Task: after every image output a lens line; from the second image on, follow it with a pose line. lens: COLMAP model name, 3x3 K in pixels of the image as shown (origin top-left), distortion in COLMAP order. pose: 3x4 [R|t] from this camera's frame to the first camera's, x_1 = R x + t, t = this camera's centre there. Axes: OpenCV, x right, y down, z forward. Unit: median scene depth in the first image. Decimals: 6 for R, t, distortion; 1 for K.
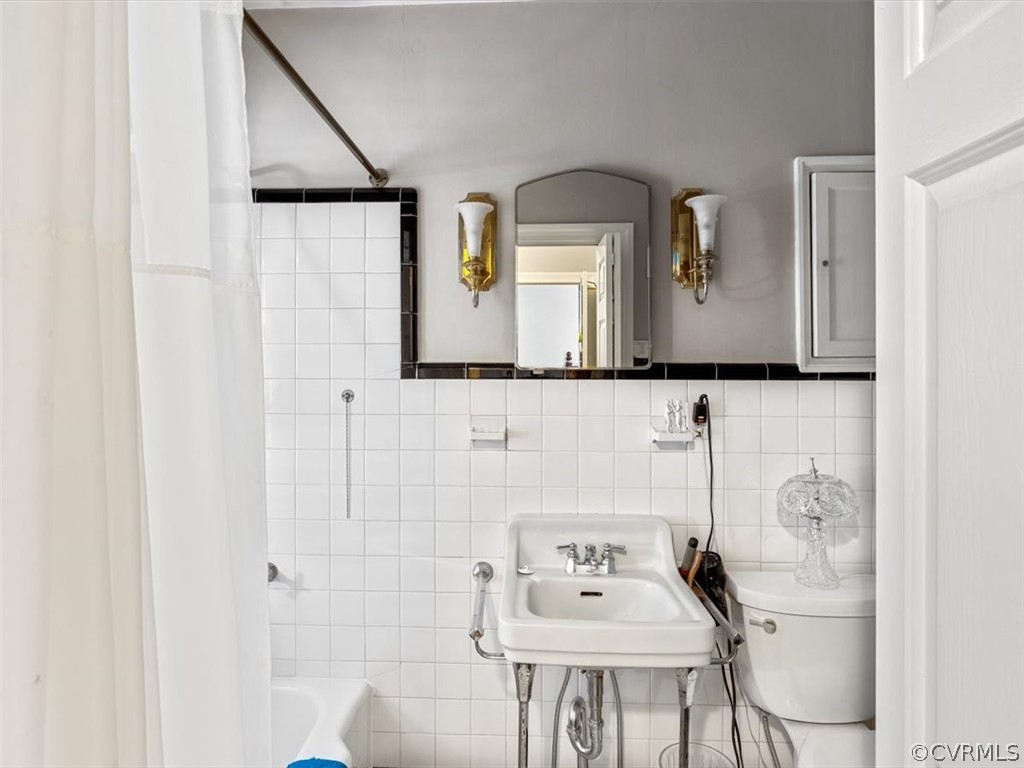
lens RADIAL K [[477.9, 0, 516.0], [0, 477.9, 378.6], [0, 0, 1]] dist [-0.003968, -0.000725]
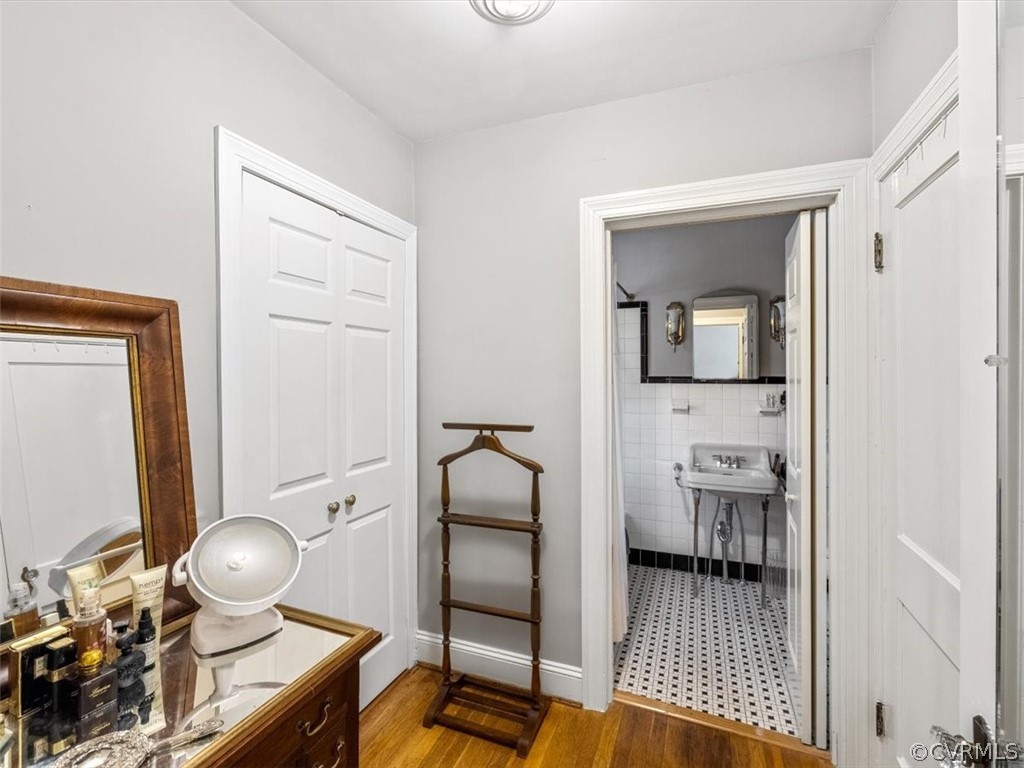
lens RADIAL K [[477.9, 0, 506.4], [0, 477.9, 381.0], [0, 0, 1]] dist [-0.003968, -0.000725]
pose [[0.943201, 0.002009, -0.332217, -0.083135], [-0.002884, 0.999994, -0.002143, -0.003245], [0.332211, 0.002979, 0.943201, -1.449948]]
